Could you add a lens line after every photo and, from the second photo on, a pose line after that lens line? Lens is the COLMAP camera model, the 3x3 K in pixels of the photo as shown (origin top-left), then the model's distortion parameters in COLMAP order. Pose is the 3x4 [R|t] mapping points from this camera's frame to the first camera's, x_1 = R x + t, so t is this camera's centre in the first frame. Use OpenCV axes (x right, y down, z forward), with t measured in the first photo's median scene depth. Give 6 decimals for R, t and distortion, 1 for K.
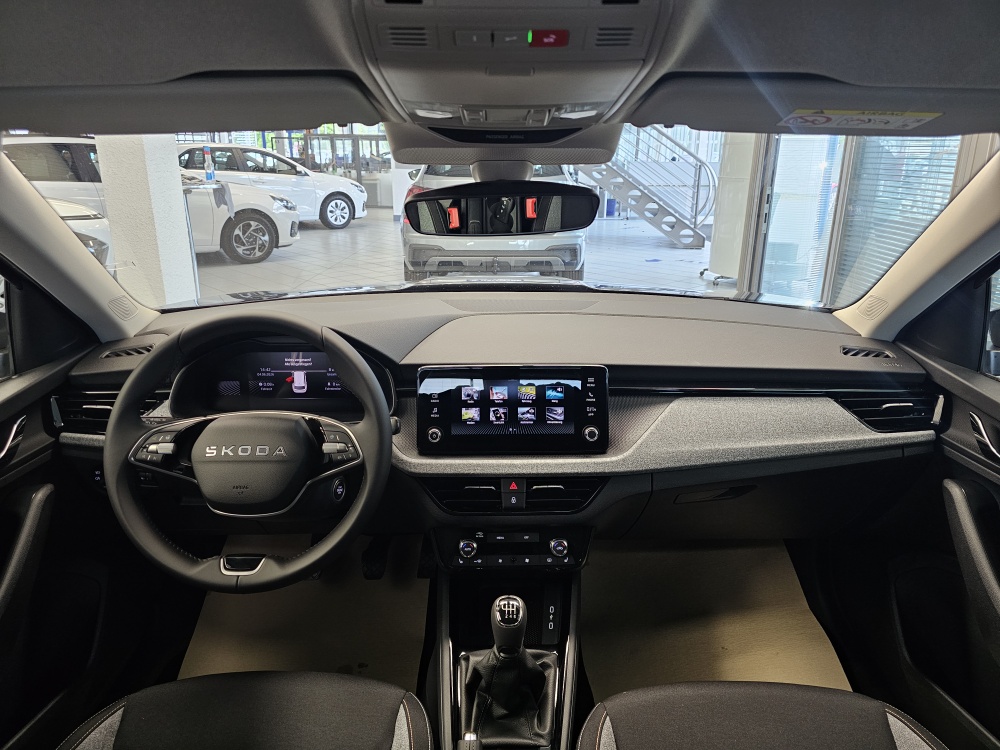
lens RADIAL K [[643.2, 0, 500.7], [0, 643.2, 357.5], [0, 0, 1]] dist [-0.000415, -0.038361]
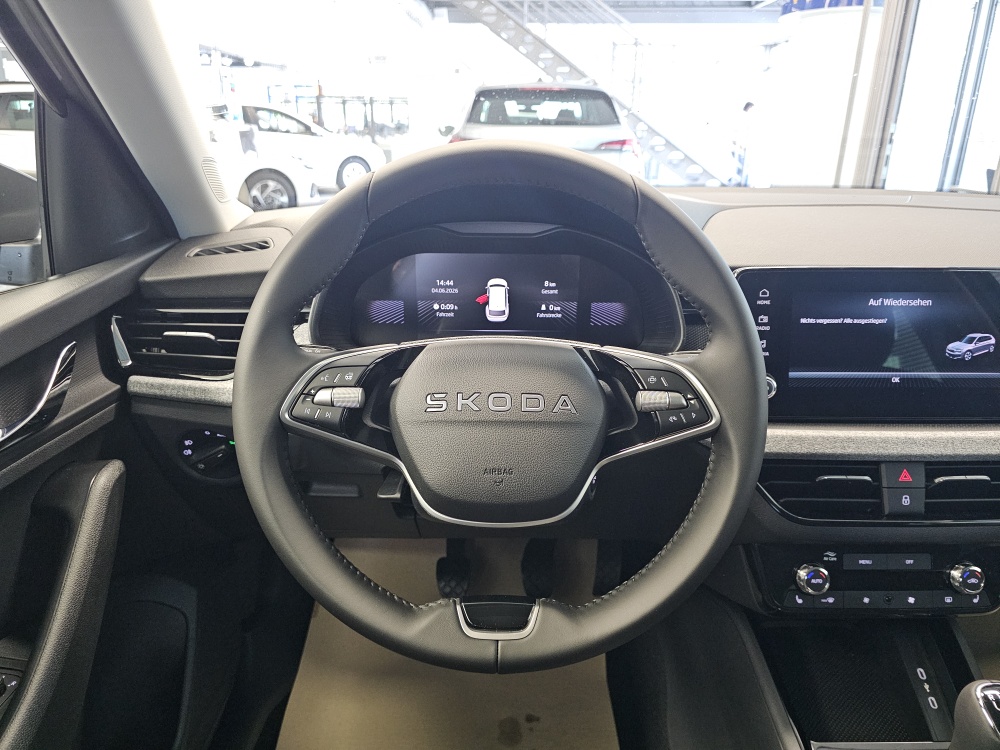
lens RADIAL K [[684.2, 0, 500.0], [0, 684.2, 375.0], [0, 0, 1]] dist [0.003347, -0.052073]
pose [[0.999060, 0.013058, -0.041339, -0.322725], [-0.010449, 0.997977, 0.062719, 0.074972], [0.042074, -0.062229, 0.997175, 0.382990]]
